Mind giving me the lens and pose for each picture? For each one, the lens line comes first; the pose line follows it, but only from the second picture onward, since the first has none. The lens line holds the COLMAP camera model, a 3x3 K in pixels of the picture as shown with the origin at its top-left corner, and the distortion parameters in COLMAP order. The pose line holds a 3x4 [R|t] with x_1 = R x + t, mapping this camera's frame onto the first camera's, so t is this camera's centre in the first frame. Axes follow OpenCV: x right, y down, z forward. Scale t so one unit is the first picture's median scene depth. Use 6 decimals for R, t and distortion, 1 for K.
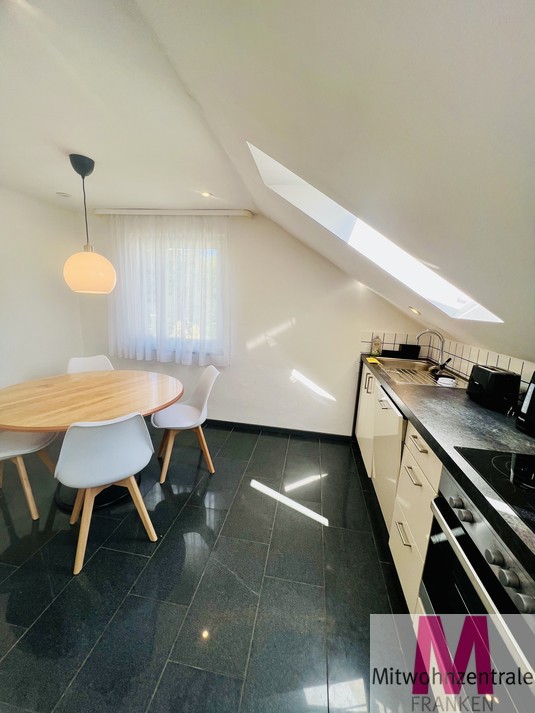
lens RADIAL K [[285.6, 0, 267.5], [0, 285.6, 357.7], [0, 0, 1]] dist [-0.004987, 0.001432]
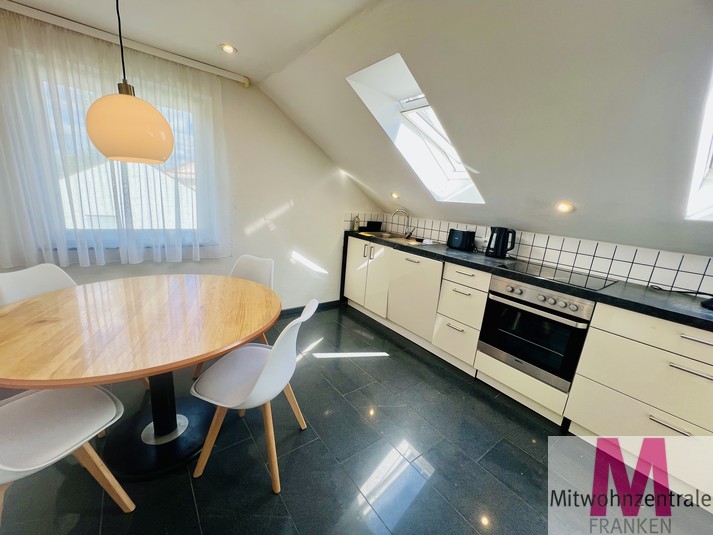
lens RADIAL K [[285.6, 0, 356.4], [0, 285.6, 268.2], [0, 0, 1]] dist [-0.004987, 0.001432]
pose [[0.686705, -0.160586, 0.708977, -0.517294], [0.096018, 0.986787, 0.130510, -0.010738], [-0.720567, -0.021548, 0.693050, 0.111793]]
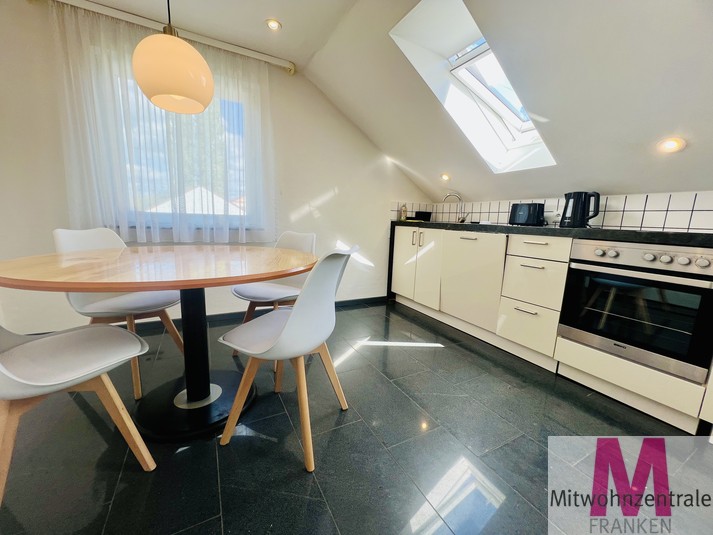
lens RADIAL K [[285.6, 0, 356.2], [0, 285.6, 268.8], [0, 0, 1]] dist [-0.004987, 0.001432]
pose [[0.795198, -0.114940, 0.595357, -0.484147], [0.119349, 0.992331, 0.032170, 0.120943], [-0.594488, 0.045473, 0.802817, 0.161499]]
